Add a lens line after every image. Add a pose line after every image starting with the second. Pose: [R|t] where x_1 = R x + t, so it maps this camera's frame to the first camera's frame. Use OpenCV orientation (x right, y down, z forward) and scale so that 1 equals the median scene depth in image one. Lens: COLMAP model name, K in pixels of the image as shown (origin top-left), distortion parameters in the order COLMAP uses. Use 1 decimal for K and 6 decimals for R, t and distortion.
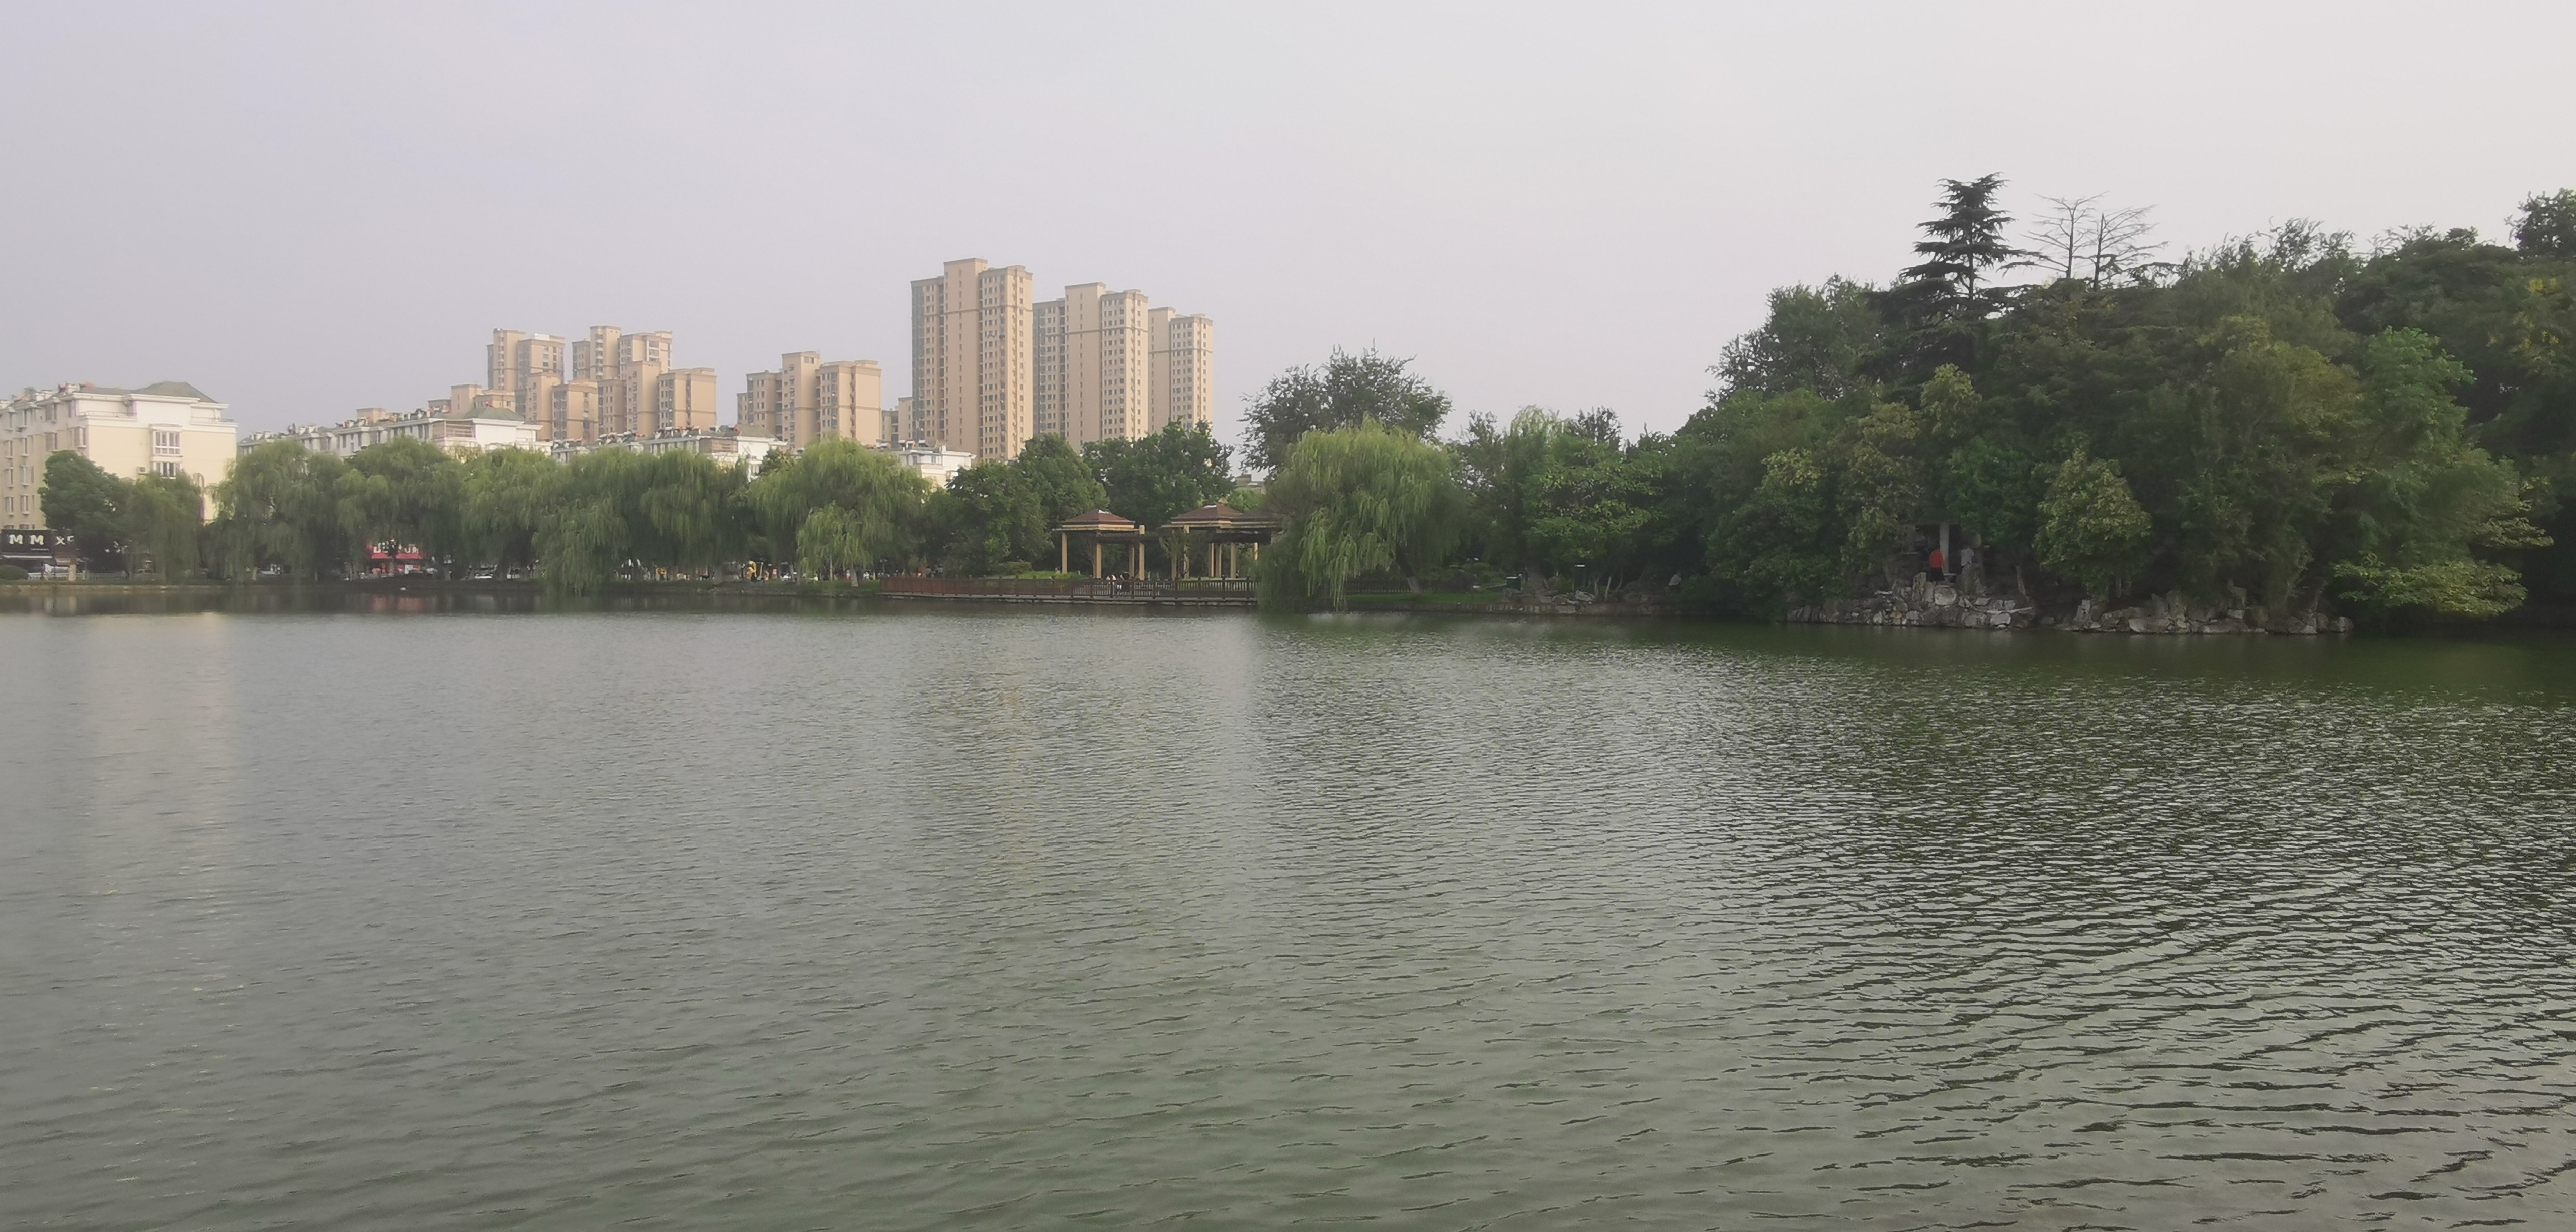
lens RADIAL K [[1657.0, 0, 1288.0], [0, 1657.0, 616.0], [0, 0, 1]] dist [-0.027610, 0.007067]
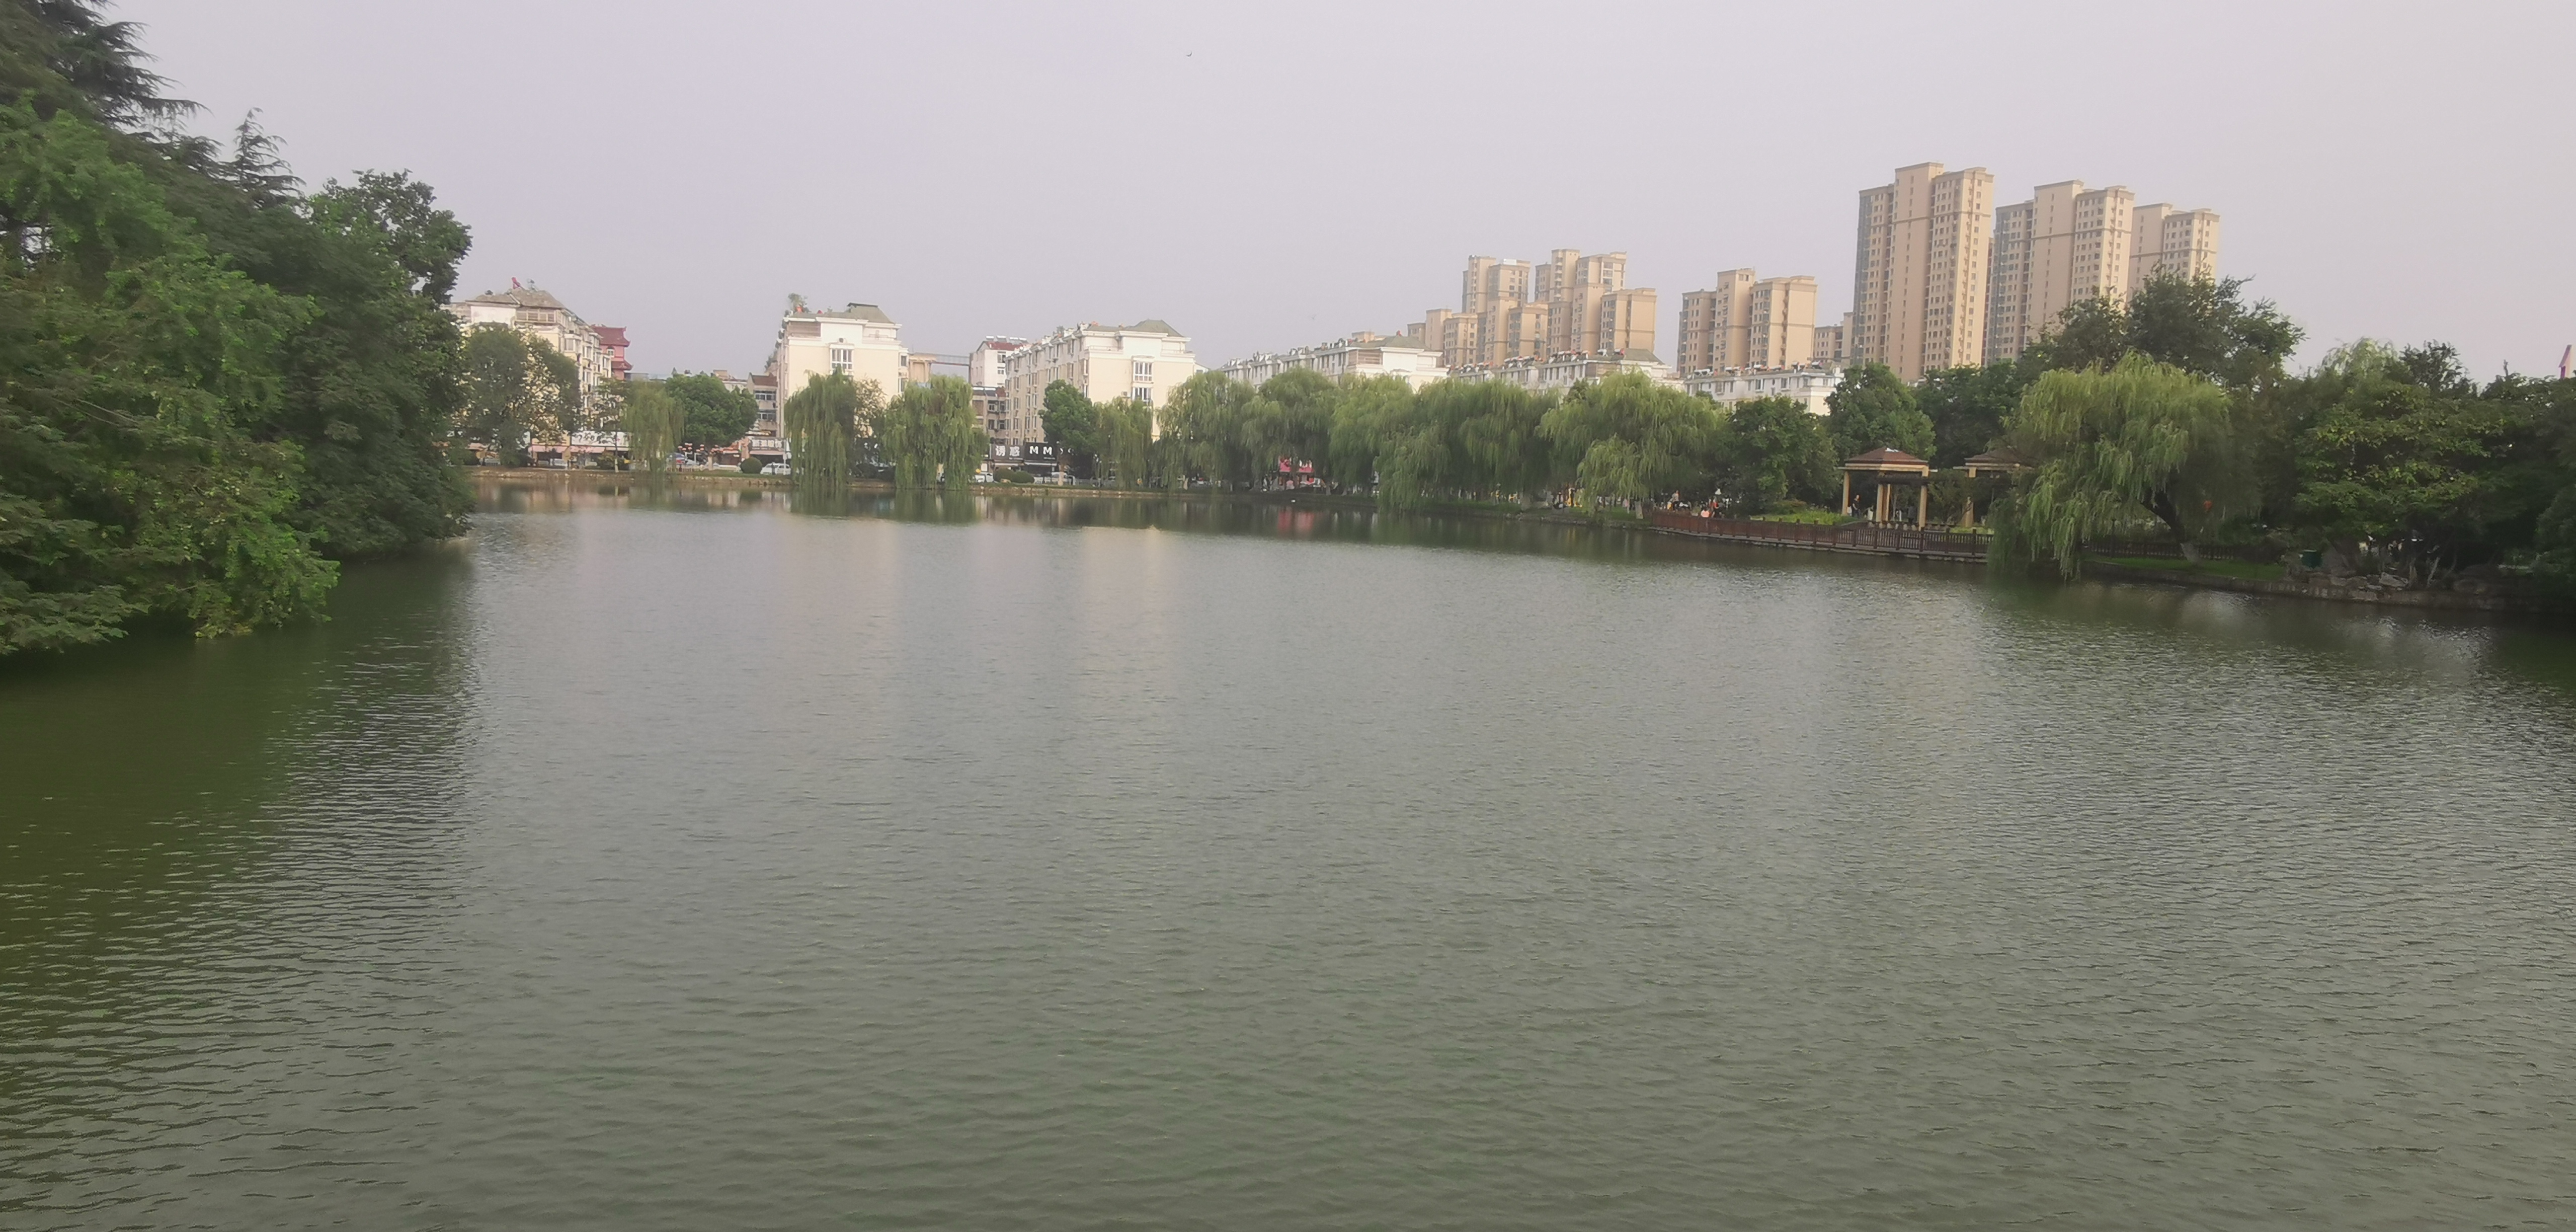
lens RADIAL K [[1657.0, 0, 1288.0], [0, 1657.0, 616.0], [0, 0, 1]] dist [-0.027610, 0.007067]
pose [[0.842603, 0.073367, -0.533514, 0.071576], [-0.045940, 0.996858, 0.064529, -0.009887], [0.536572, -0.029863, 0.843326, 0.023016]]
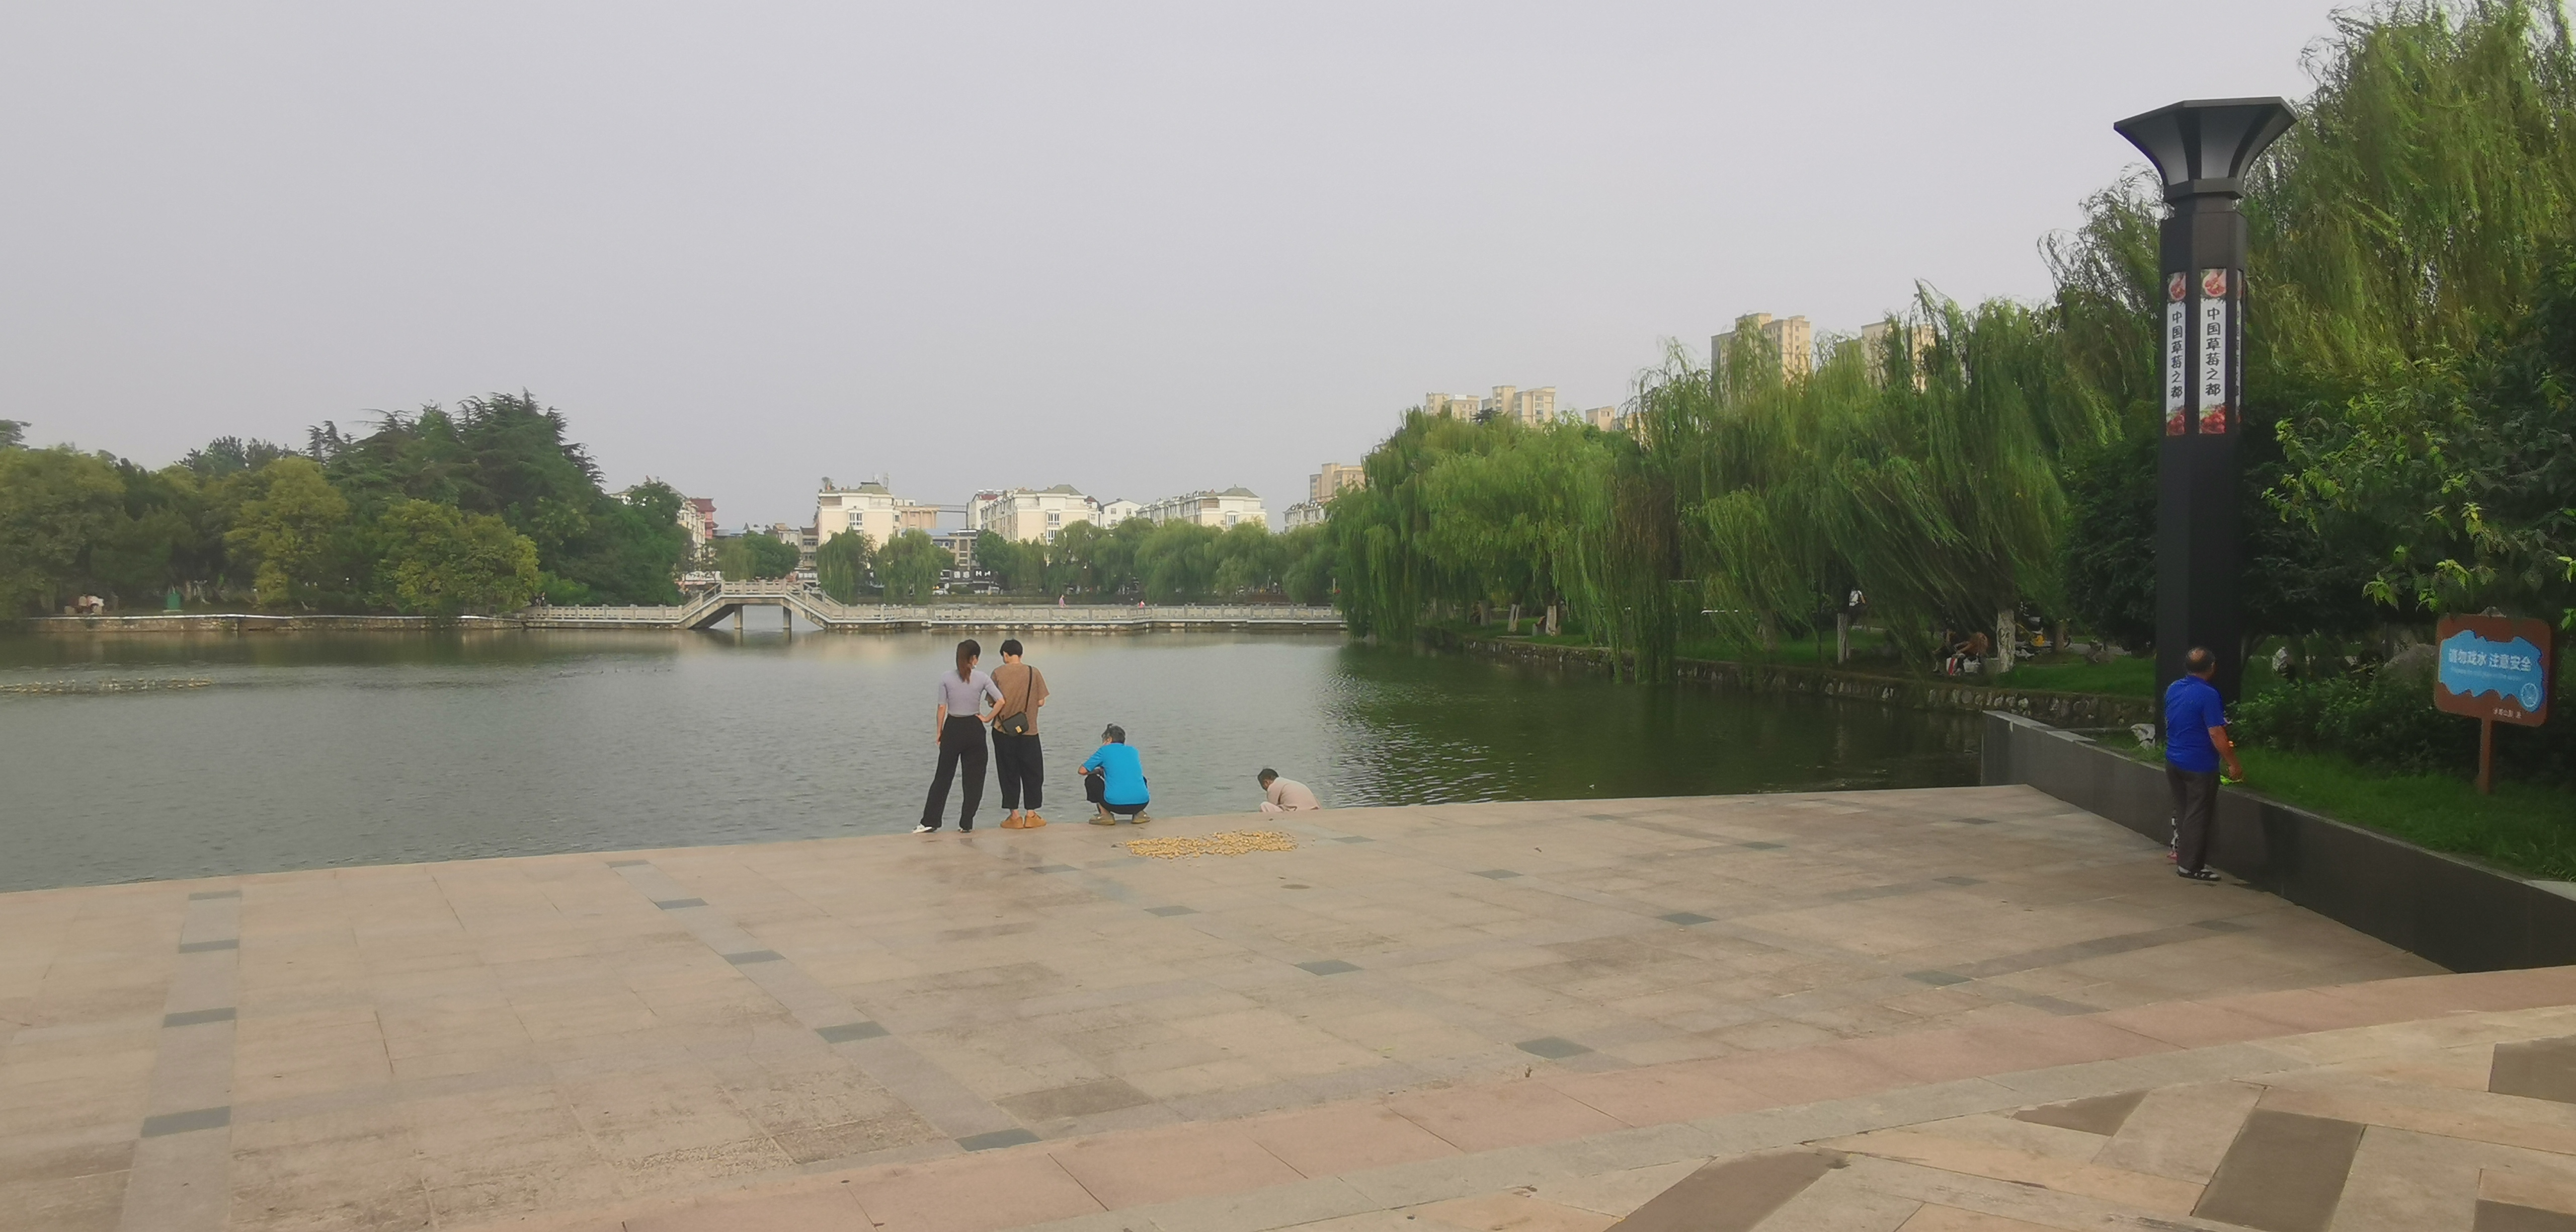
lens RADIAL K [[1657.0, 0, 1288.0], [0, 1657.0, 616.0], [0, 0, 1]] dist [-0.027610, 0.007067]
pose [[0.824210, 0.006331, -0.566249, 0.602083], [-0.011289, 0.999922, -0.005252, 0.009340], [0.566172, 0.010721, 0.824218, -0.392005]]
